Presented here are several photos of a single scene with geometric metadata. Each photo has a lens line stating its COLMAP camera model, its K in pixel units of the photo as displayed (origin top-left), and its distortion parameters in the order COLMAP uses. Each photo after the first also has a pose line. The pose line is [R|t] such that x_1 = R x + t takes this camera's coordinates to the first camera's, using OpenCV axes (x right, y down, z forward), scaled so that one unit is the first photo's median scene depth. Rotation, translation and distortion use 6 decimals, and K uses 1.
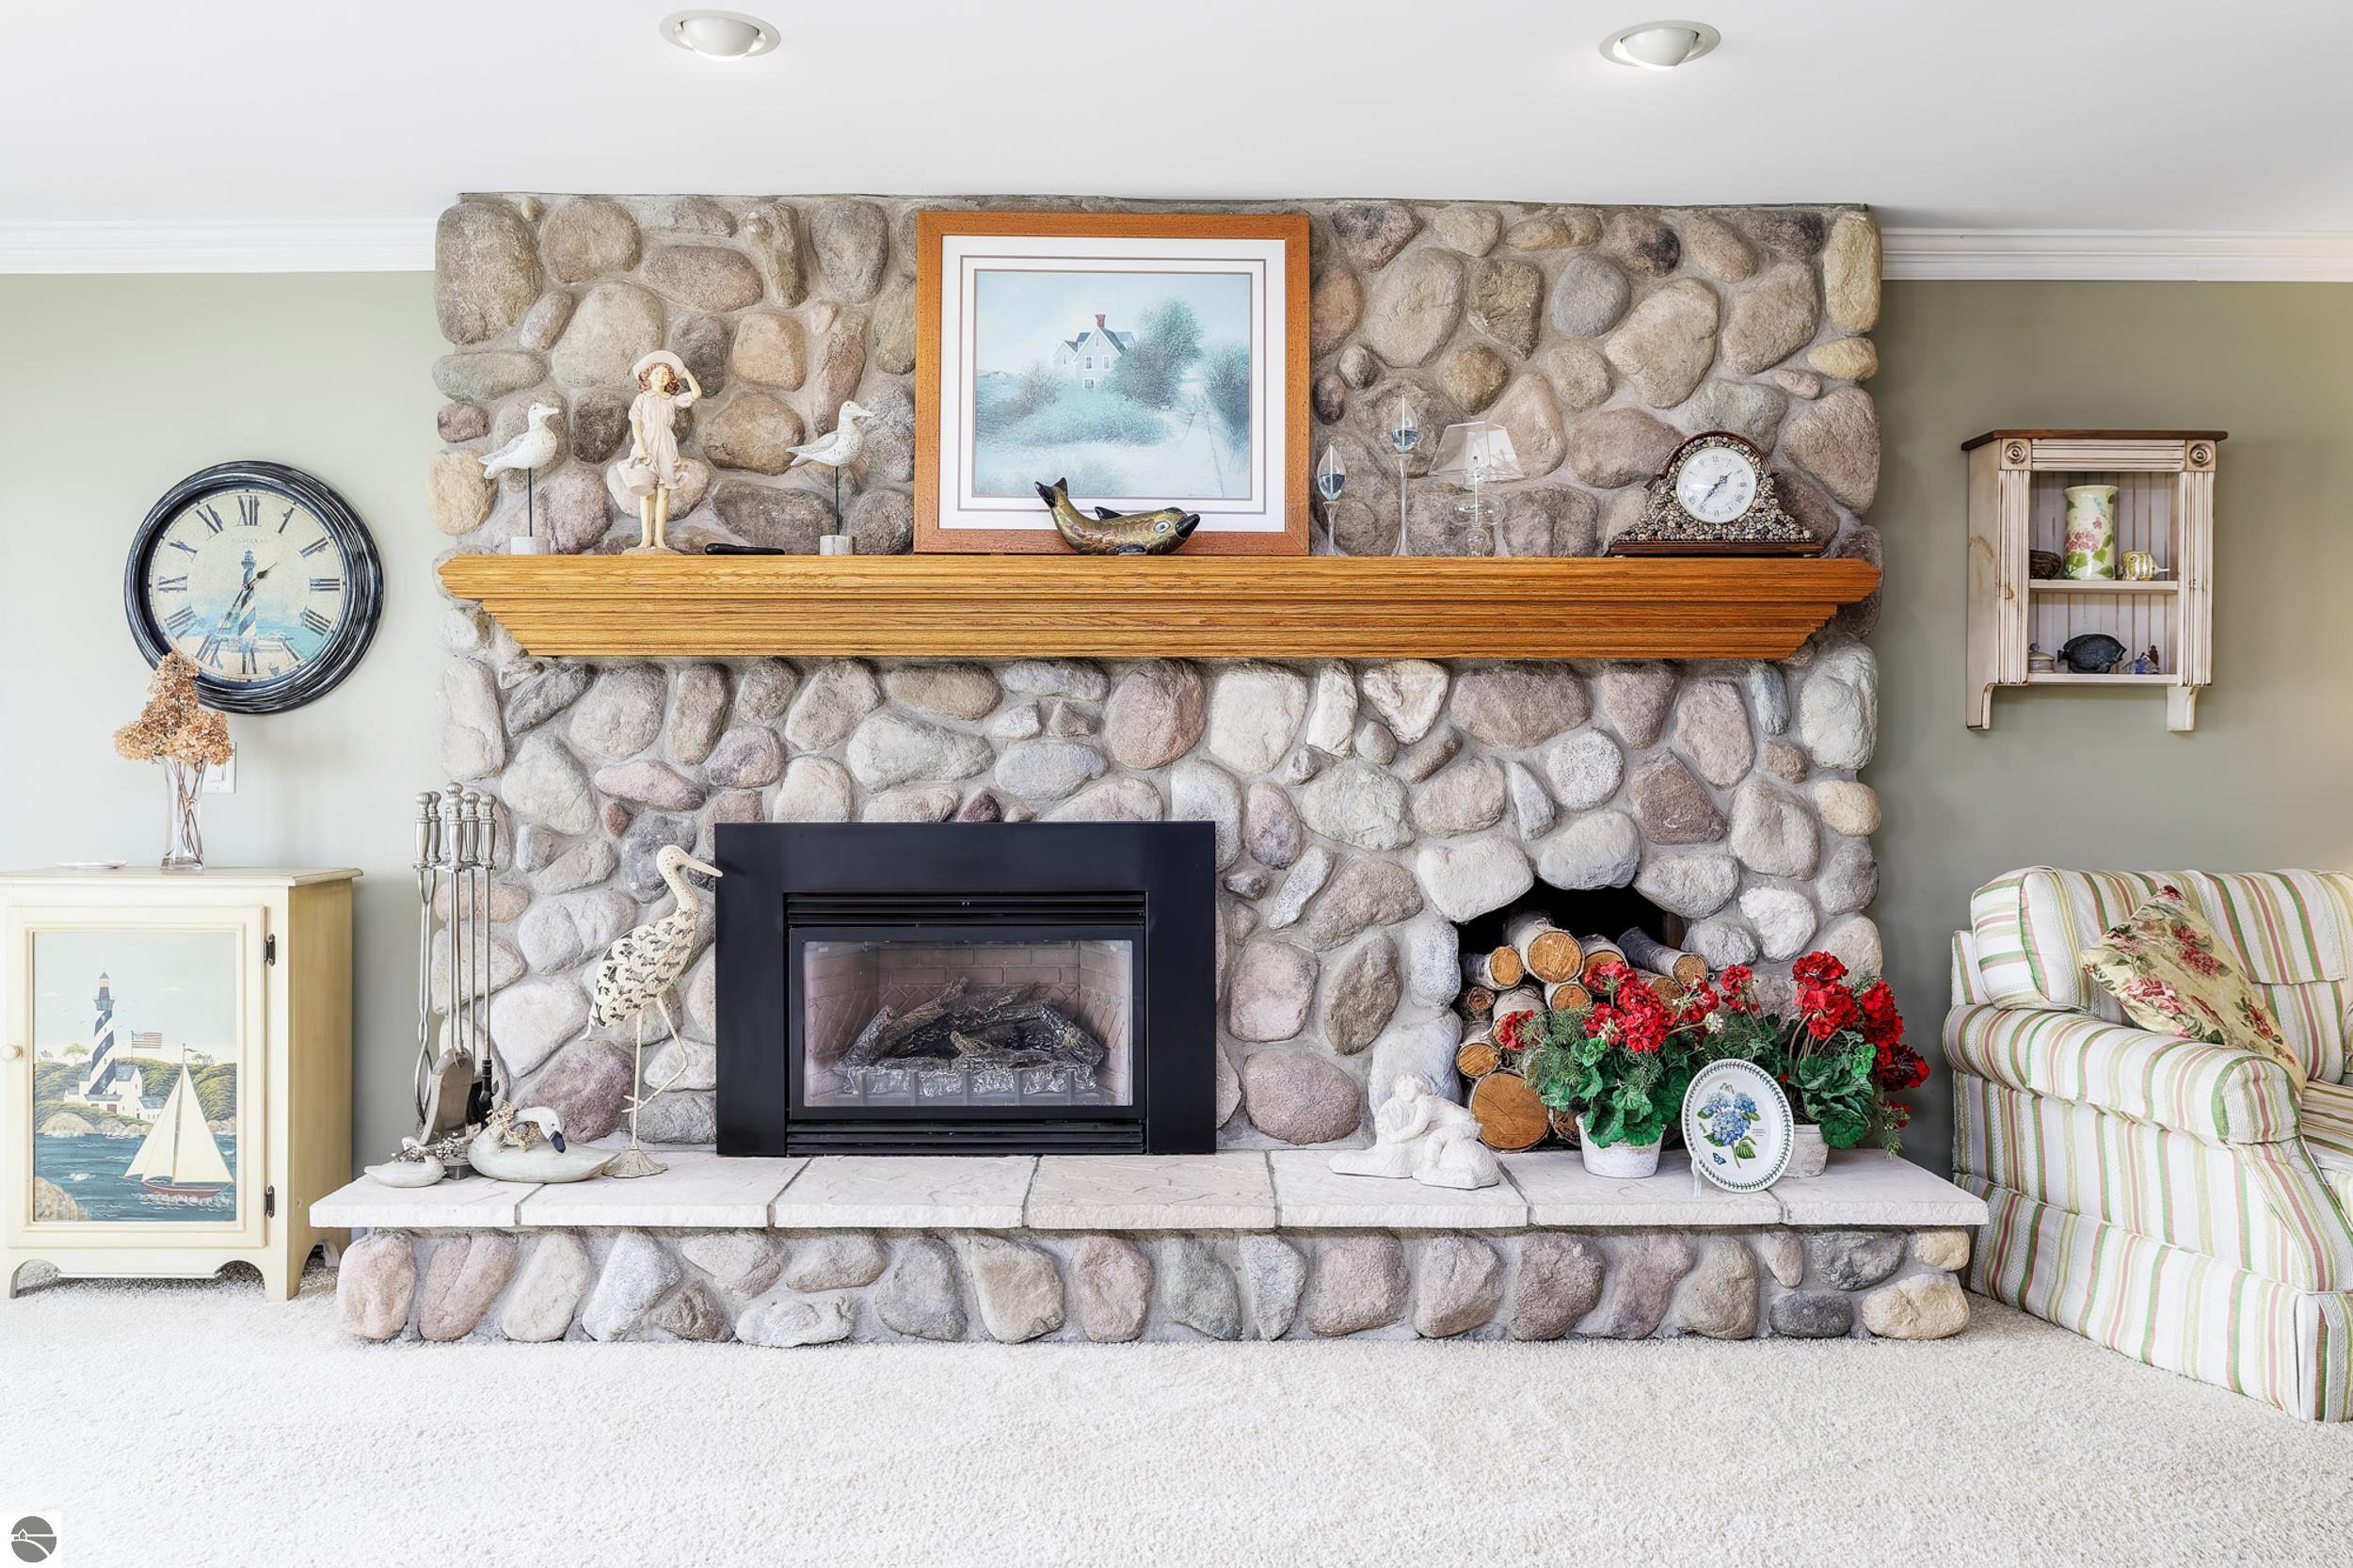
lens RADIAL K [[1832.1, 0, 1176.7], [0, 1832.1, 781.5], [0, 0, 1]] dist [-0.003004, -0.001037]
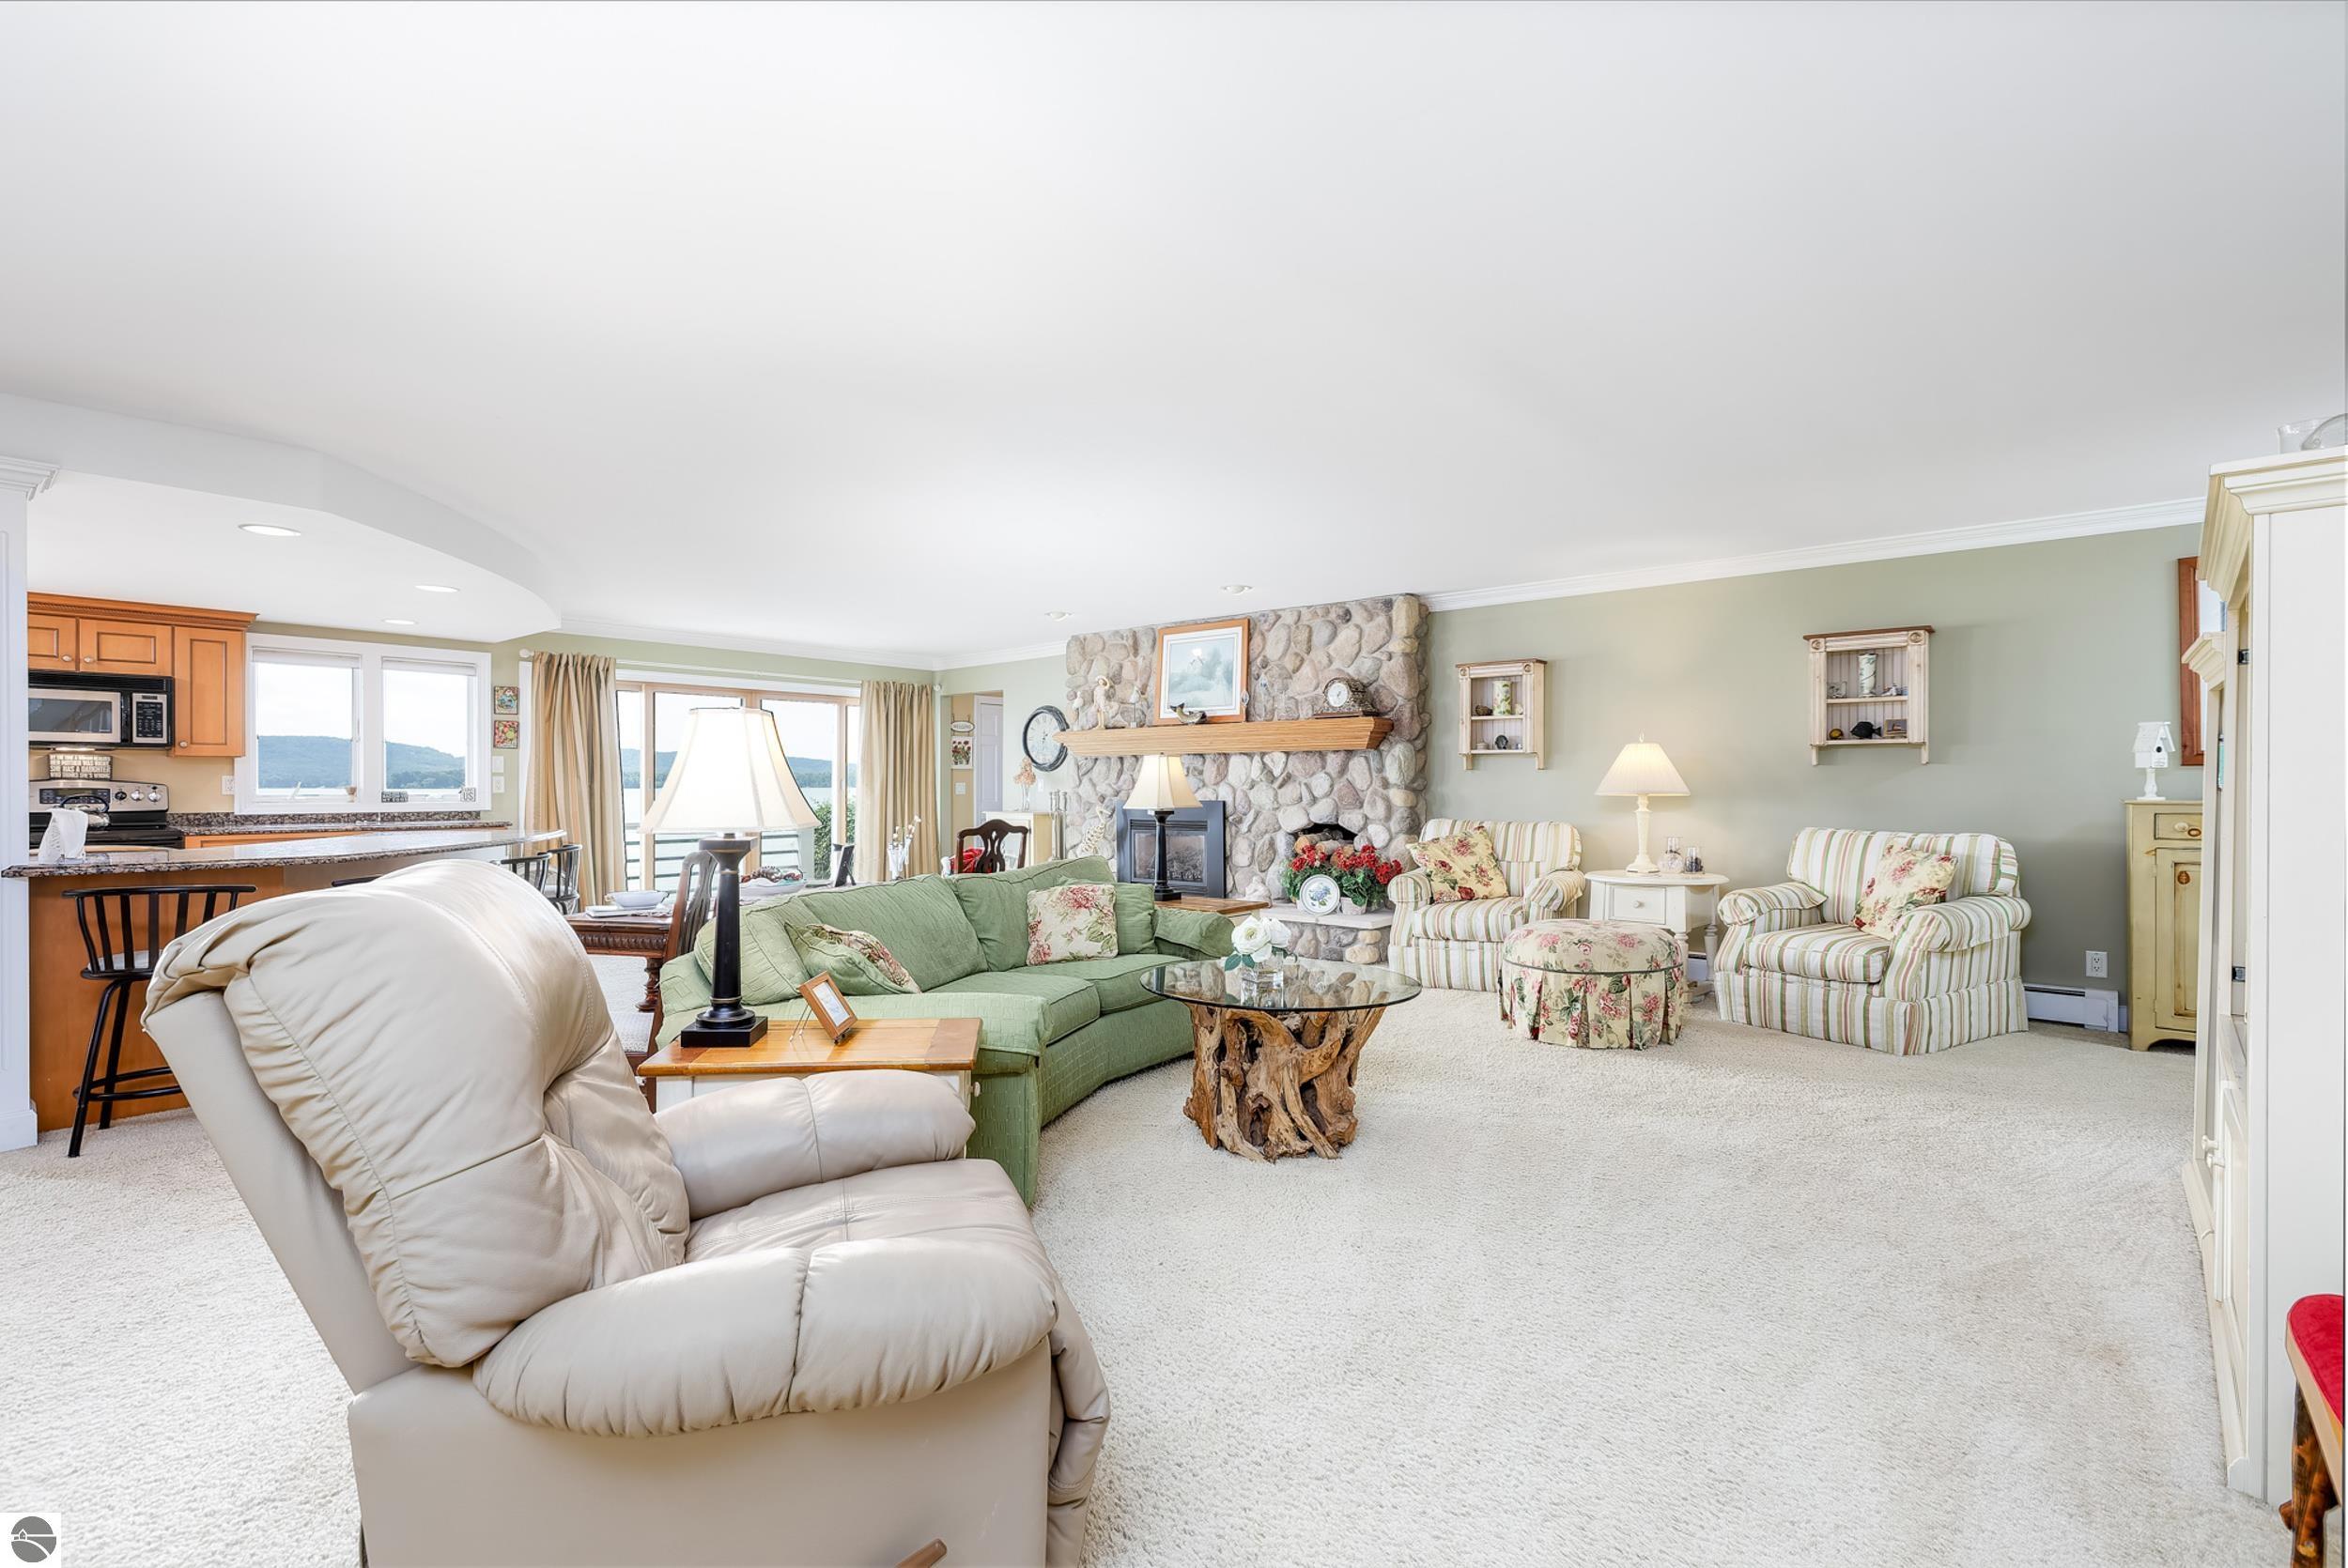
lens RADIAL K [[1061.9, 0, 1164.3], [0, 1061.9, 787.5], [0, 0, 1]] dist [0.001744, 0.002917]
pose [[0.751319, -0.001477, -0.659937, 1.218583], [0.002039, 0.999998, 0.000084, -0.003346], [0.659936, -0.001408, 0.751321, -0.541626]]
